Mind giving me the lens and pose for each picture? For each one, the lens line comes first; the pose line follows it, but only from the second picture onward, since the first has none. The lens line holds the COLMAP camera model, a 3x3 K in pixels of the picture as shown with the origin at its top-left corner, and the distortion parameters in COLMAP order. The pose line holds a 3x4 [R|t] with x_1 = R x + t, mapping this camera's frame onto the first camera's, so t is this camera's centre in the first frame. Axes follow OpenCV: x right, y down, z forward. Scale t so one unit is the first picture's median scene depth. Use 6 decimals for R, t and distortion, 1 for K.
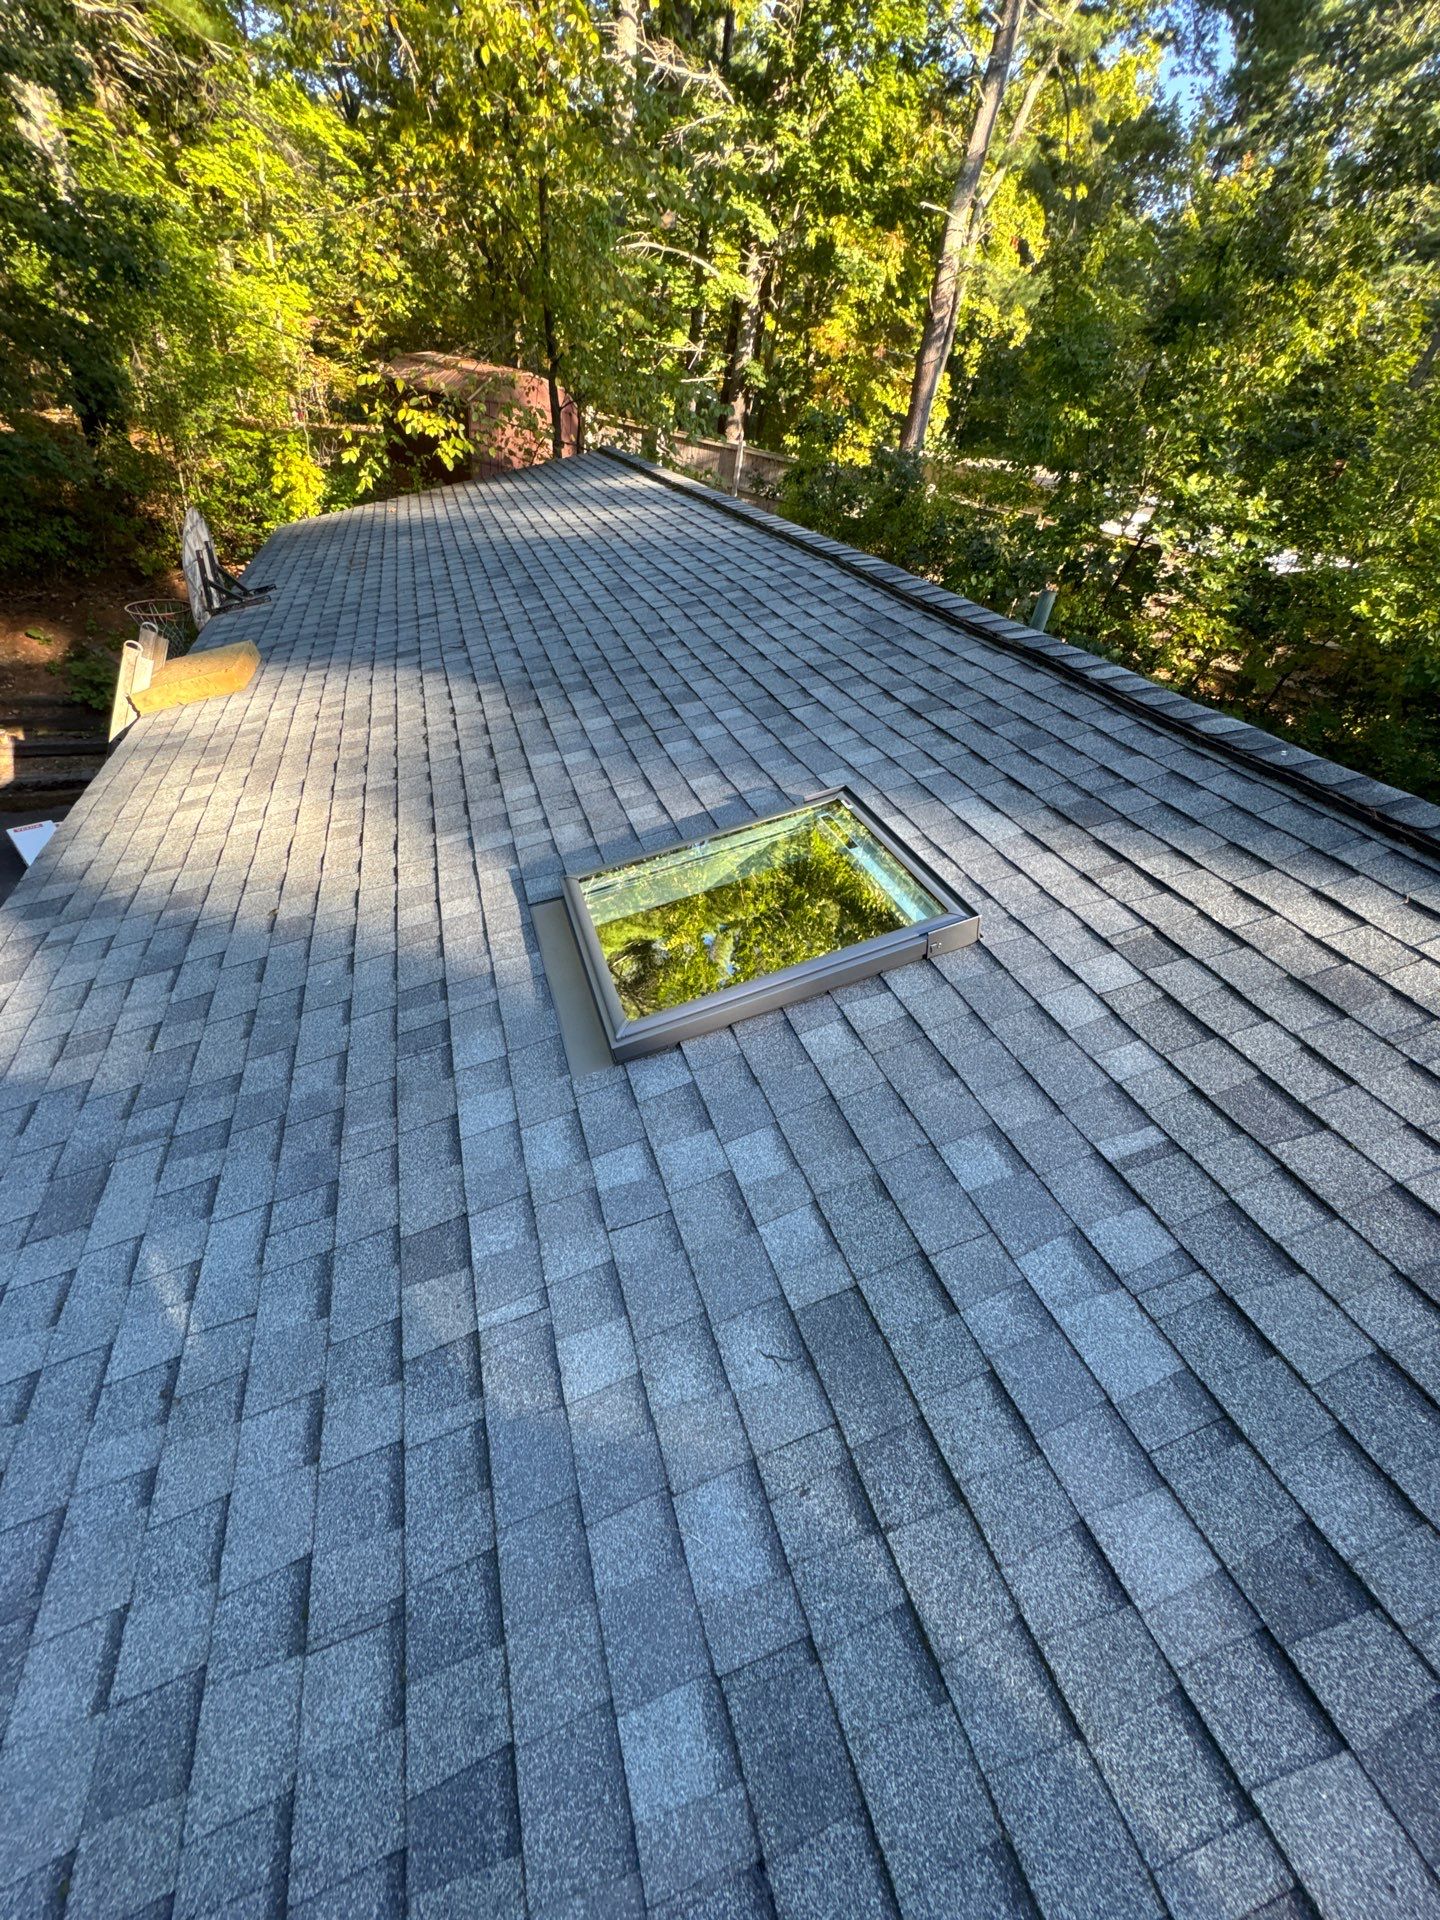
lens RADIAL K [[771.4, 0, 720.2], [0, 771.4, 963.8], [0, 0, 1]] dist [-0.002967, -0.000011]
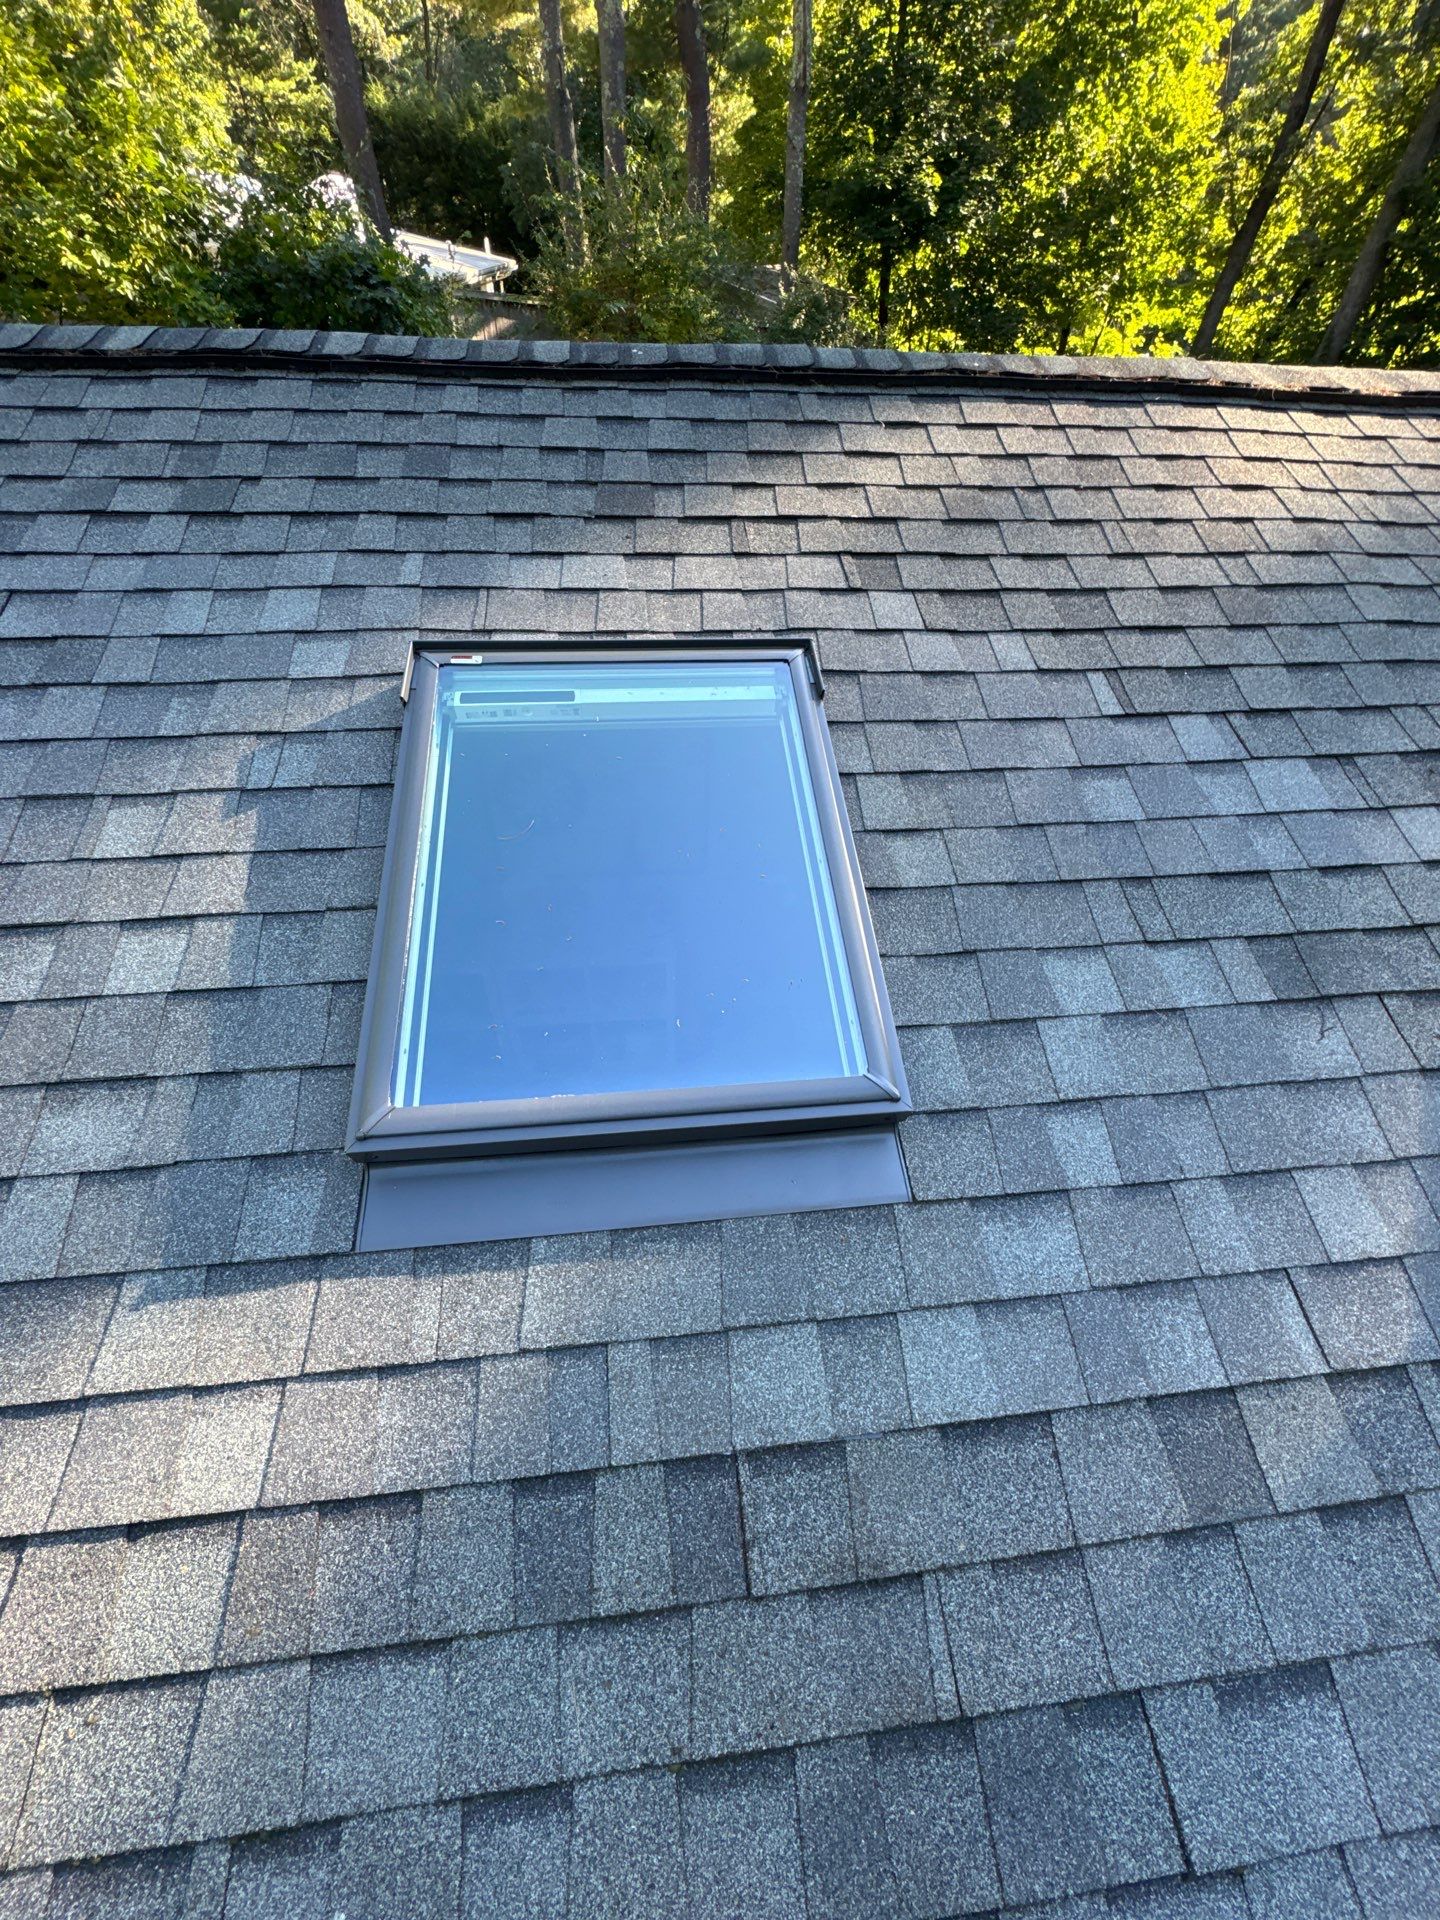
lens RADIAL K [[771.4, 0, 720.2], [0, 771.4, 963.8], [0, 0, 1]] dist [-0.002967, -0.000011]
pose [[0.208626, -0.769236, 0.603947, -0.415104], [0.568872, 0.597766, 0.564854, -0.359097], [-0.795525, 0.225726, 0.562306, 0.691380]]
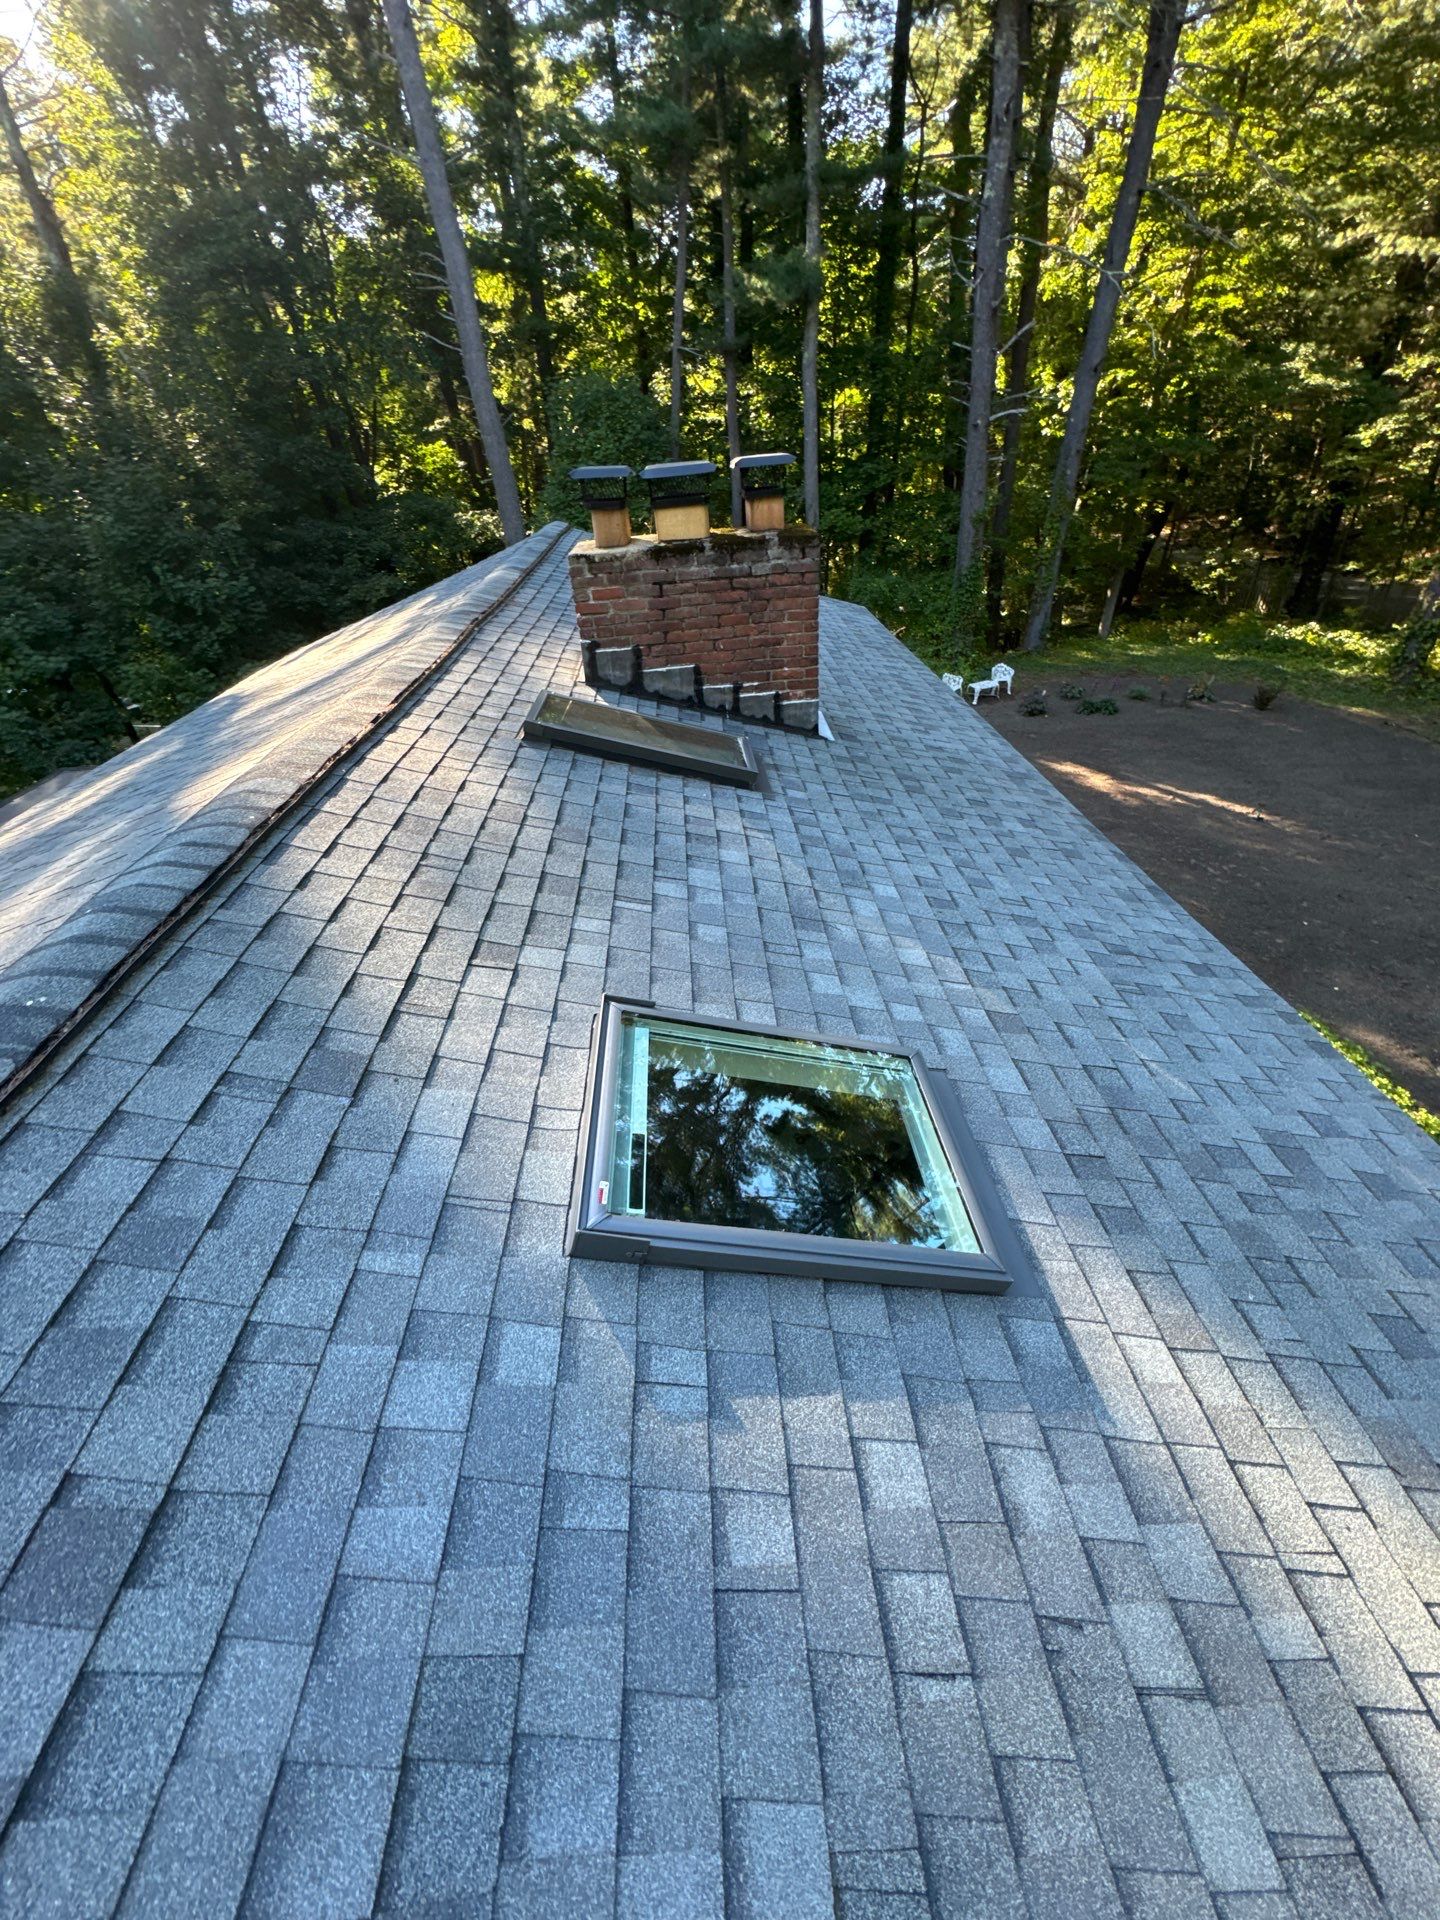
lens RADIAL K [[761.2, 0, 729.9], [0, 761.2, 963.2], [0, 0, 1]] dist [-0.004553, 0.000012]
pose [[-0.963368, -0.217198, 0.157310, -0.000574], [0.086479, 0.303655, 0.948849, -1.084325], [-0.253856, 0.927695, -0.273749, 1.193441]]
